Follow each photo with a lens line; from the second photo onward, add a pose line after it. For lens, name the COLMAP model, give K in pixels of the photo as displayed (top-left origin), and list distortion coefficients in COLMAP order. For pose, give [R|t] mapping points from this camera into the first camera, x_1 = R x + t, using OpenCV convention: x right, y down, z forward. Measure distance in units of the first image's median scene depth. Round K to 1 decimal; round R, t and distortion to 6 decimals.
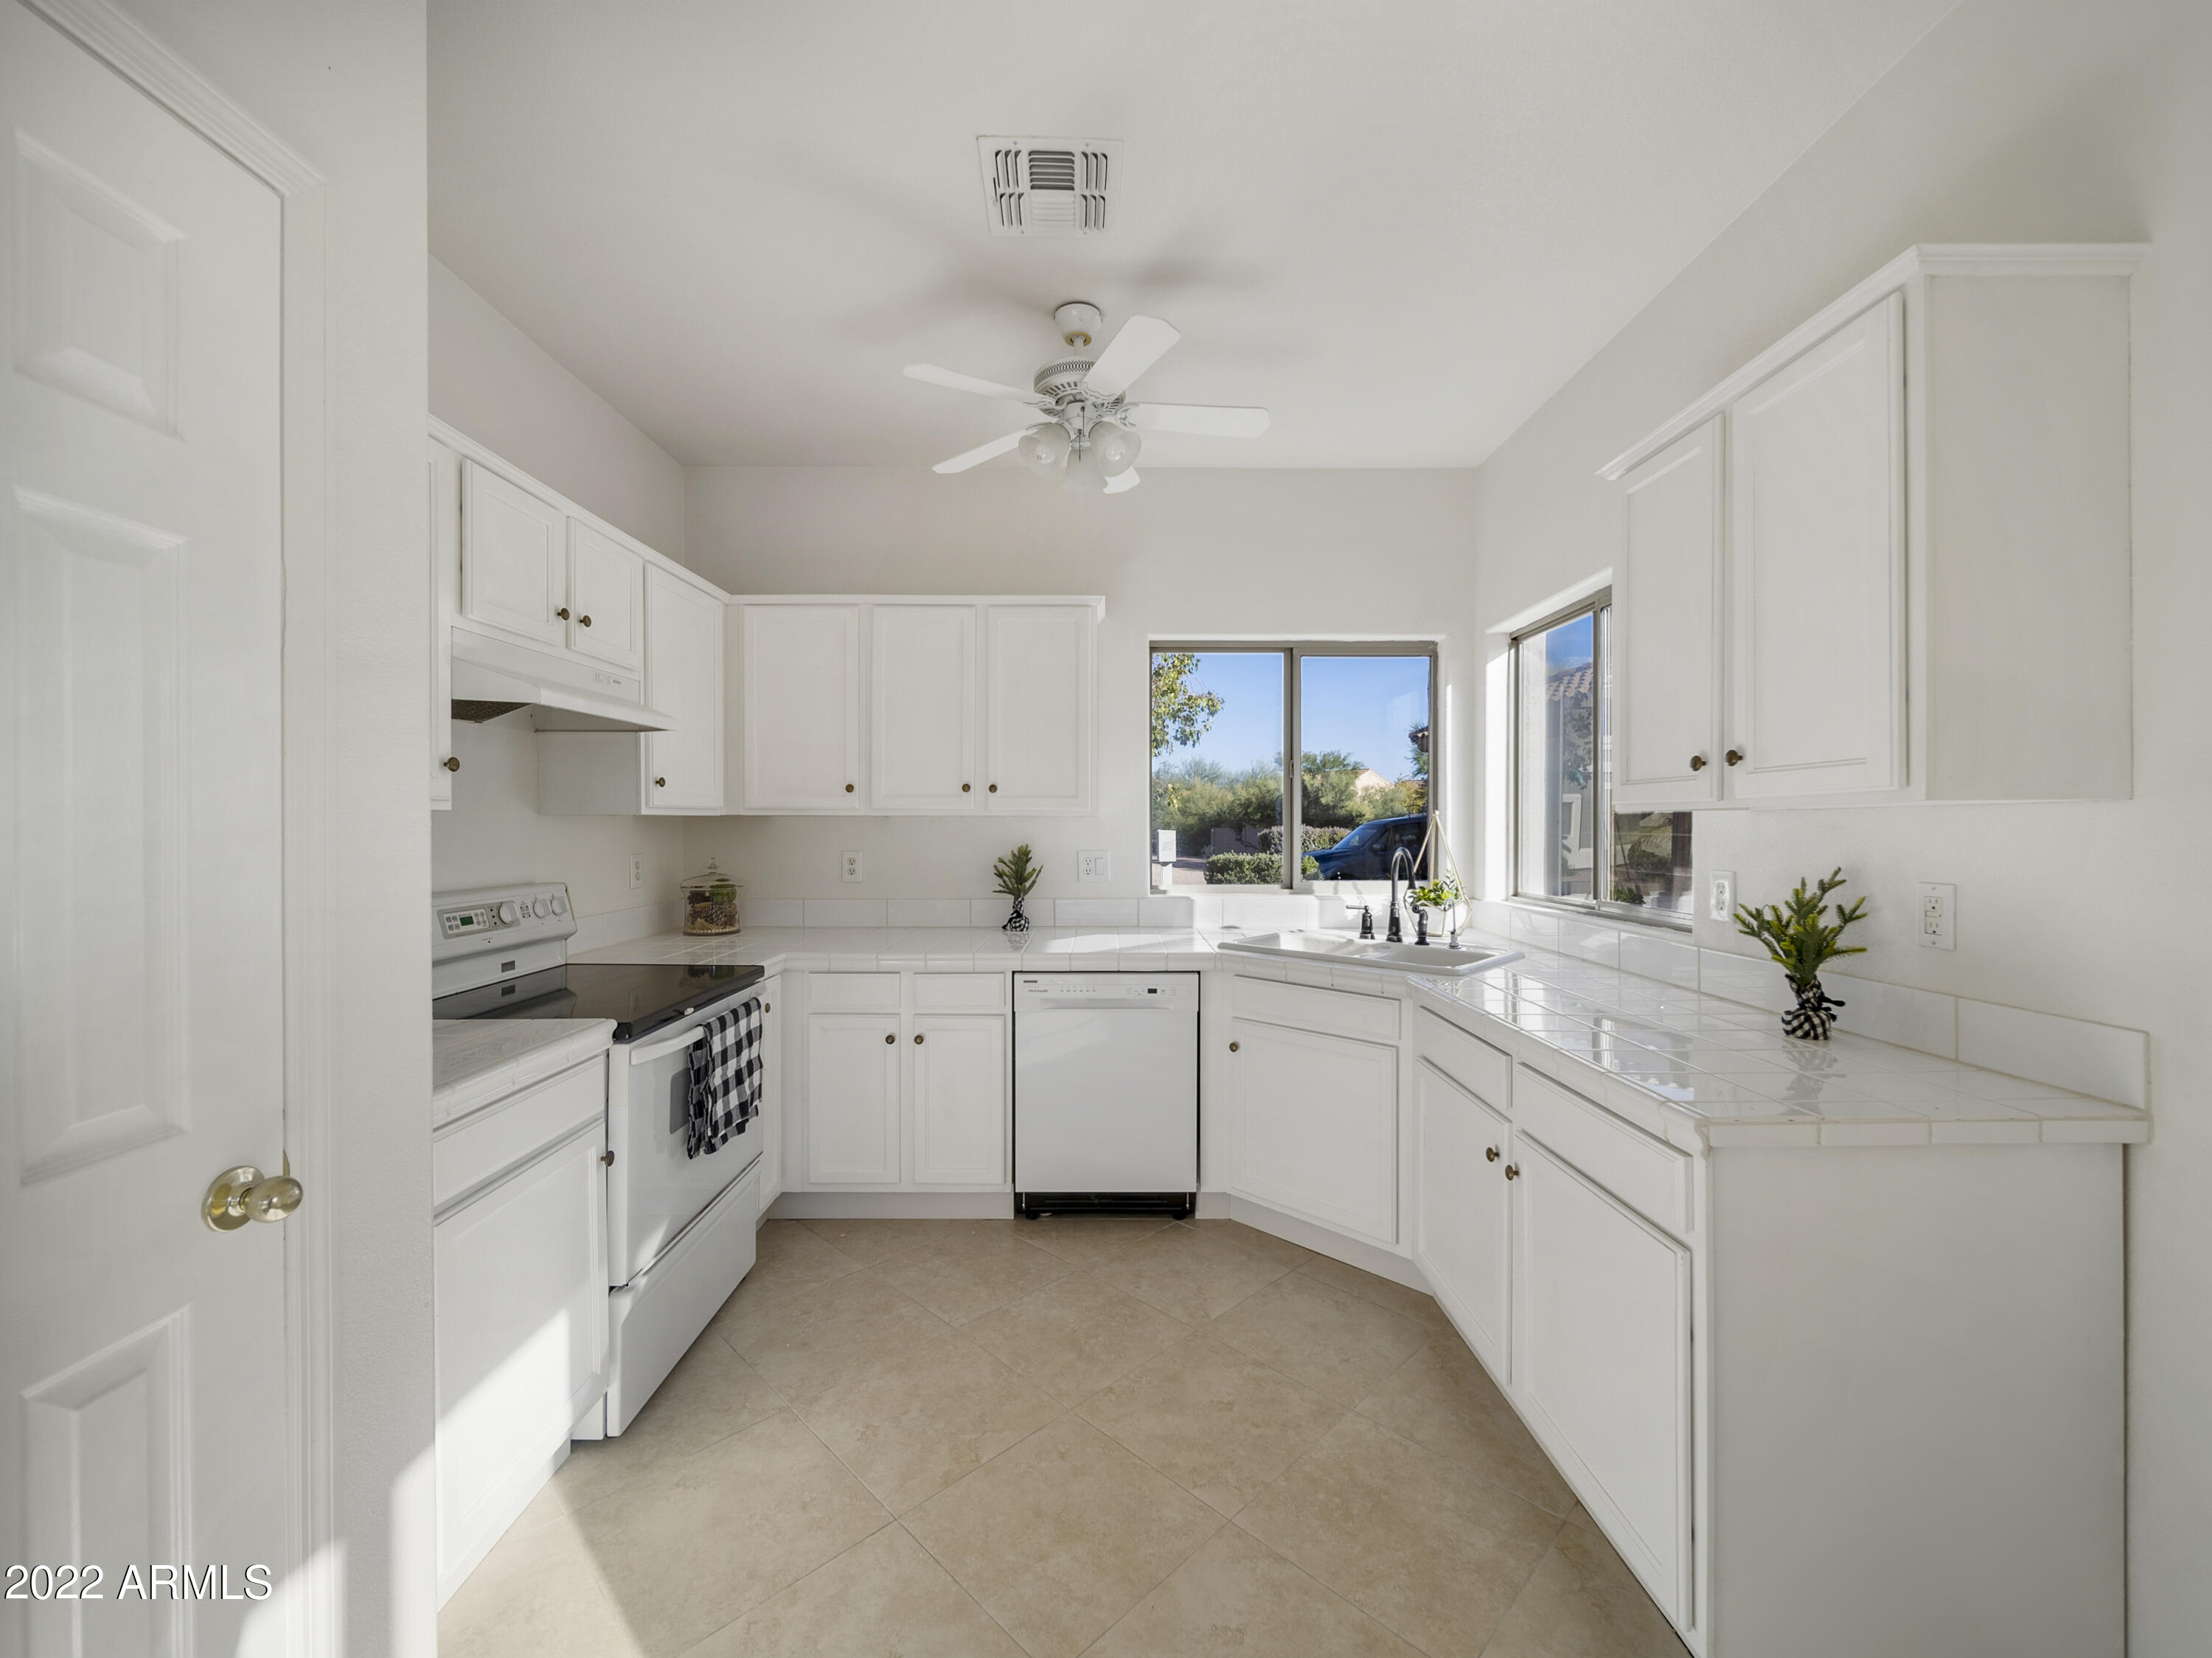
lens RADIAL K [[895.8, 0, 1106.6], [0, 895.8, 821.5], [0, 0, 1]] dist [-0.000887, -0.000041]
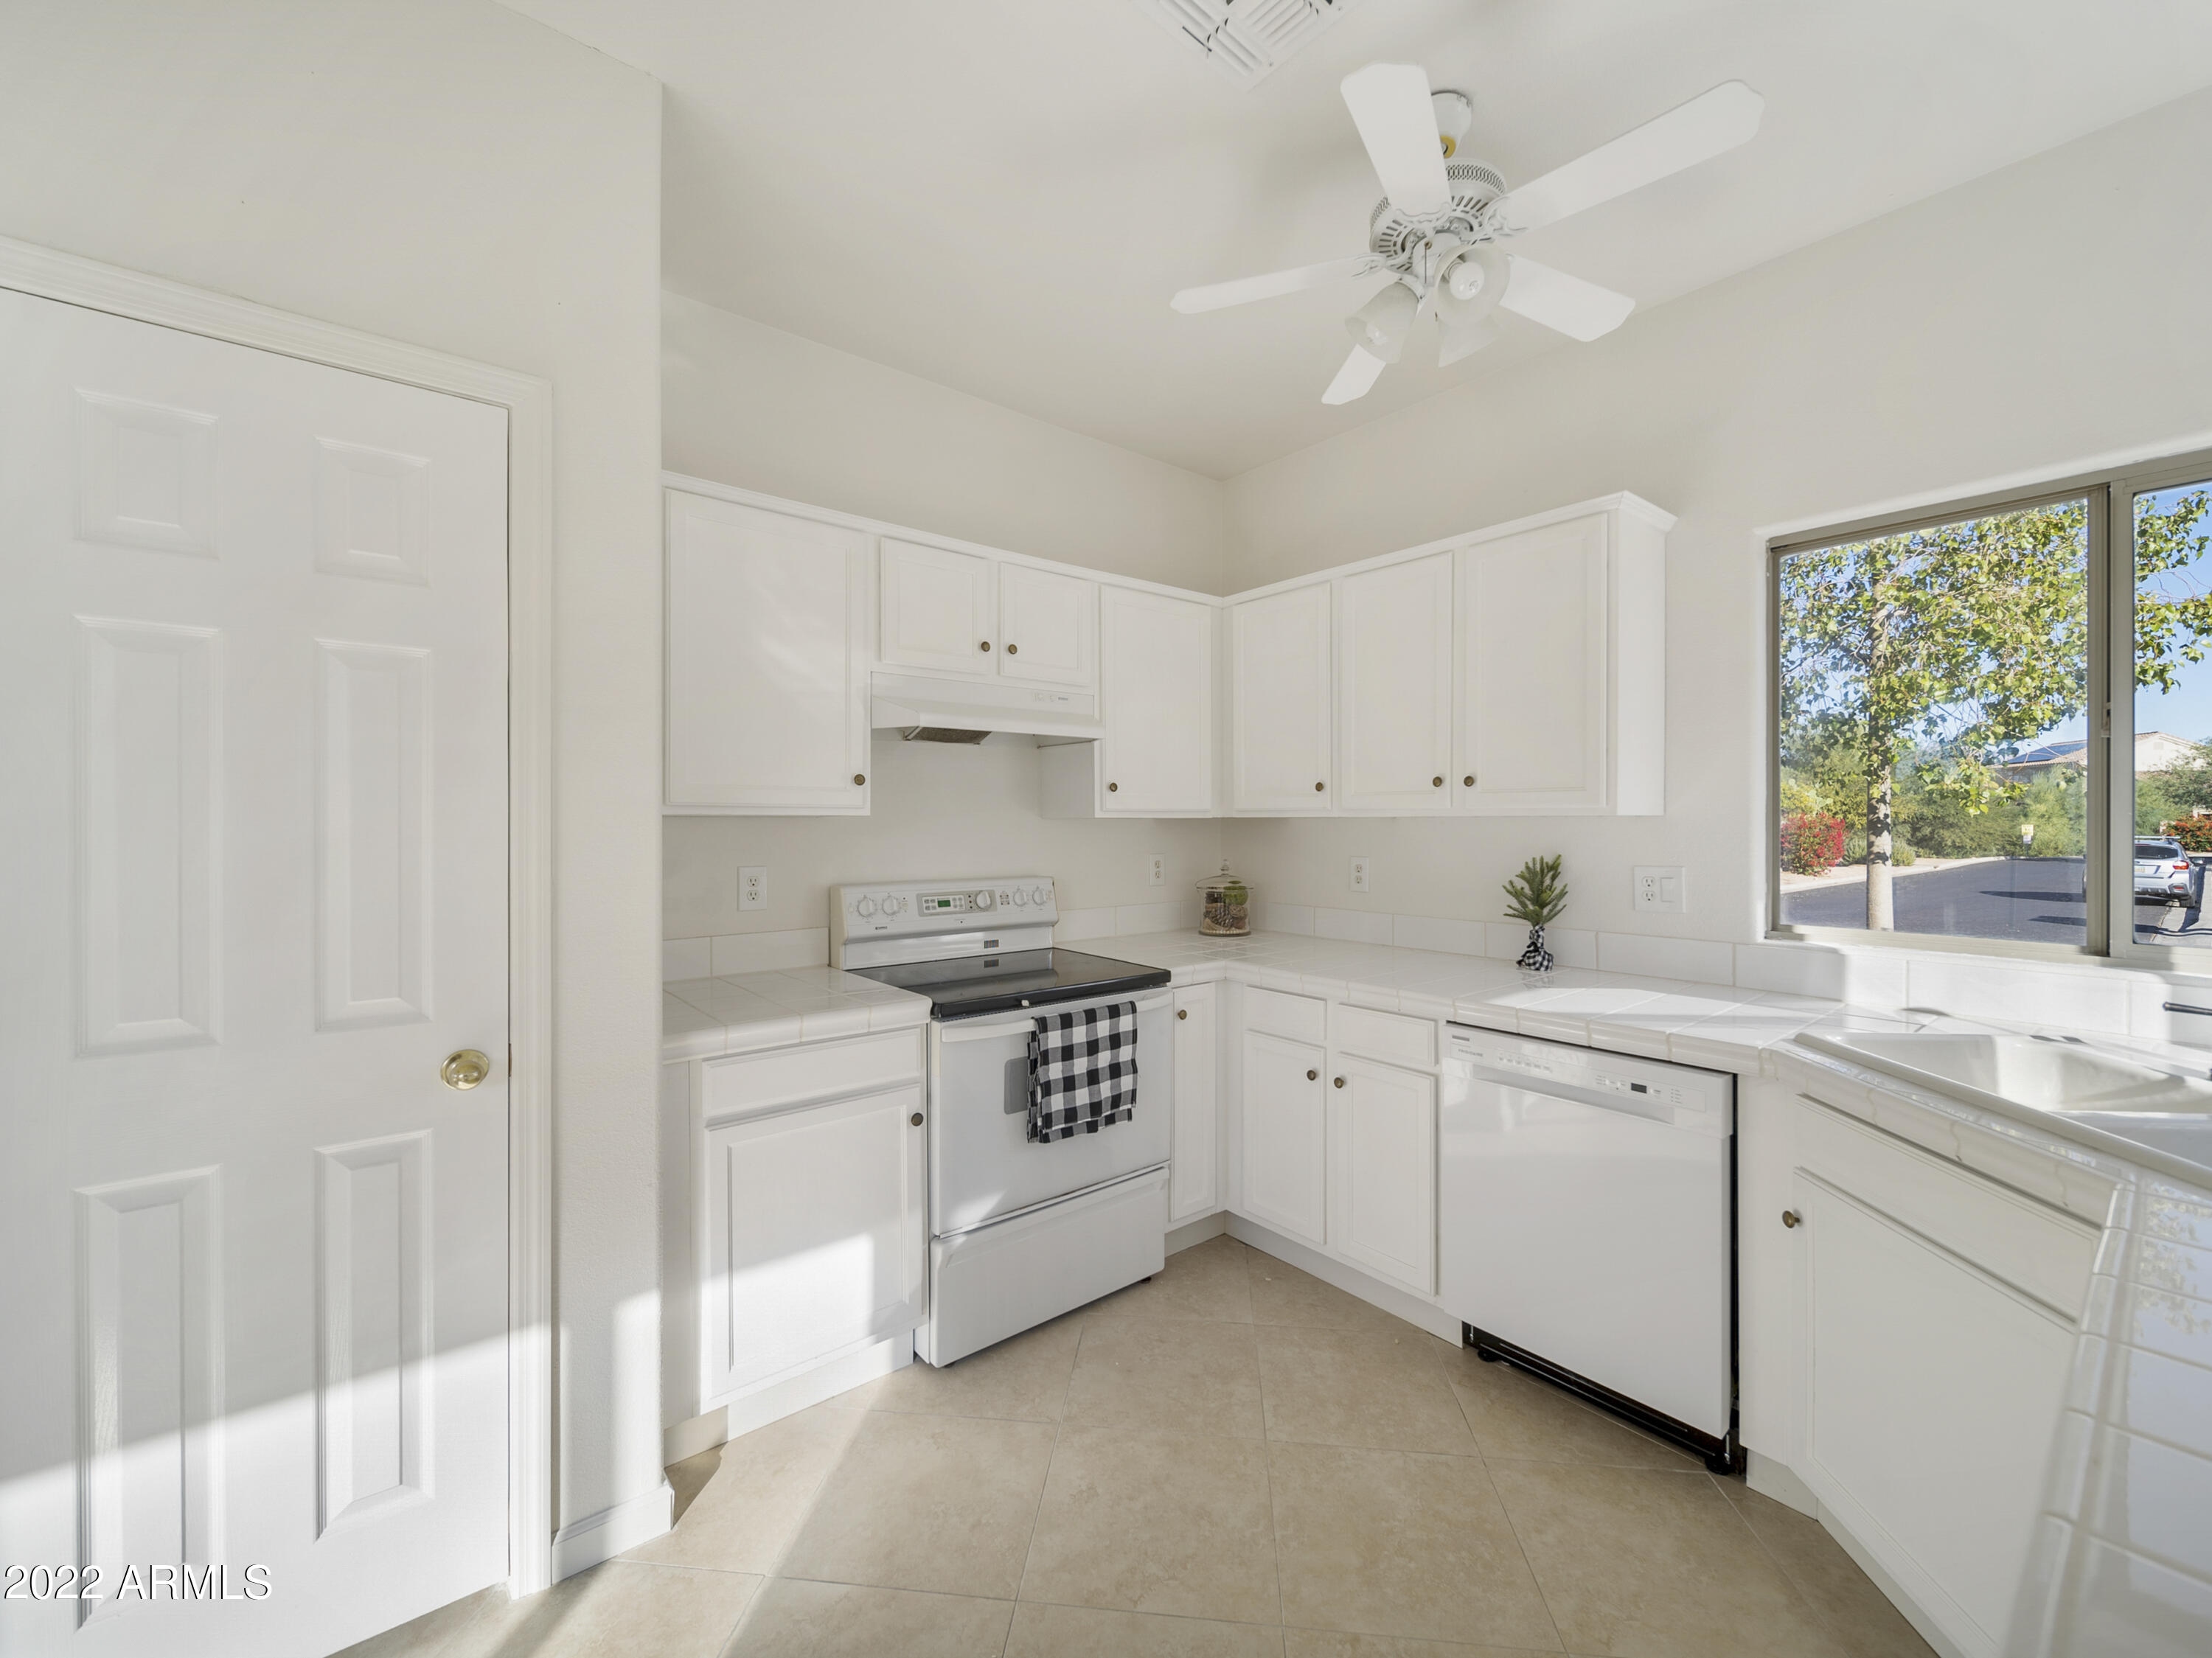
lens RADIAL K [[895.8, 0, 1106.6], [0, 895.8, 821.5], [0, 0, 1]] dist [-0.000887, -0.000041]
pose [[0.627076, -0.002039, -0.778956, 0.359285], [0.000719, 0.999998, -0.002039, -0.001060], [0.778958, 0.000719, 0.627076, 0.347273]]
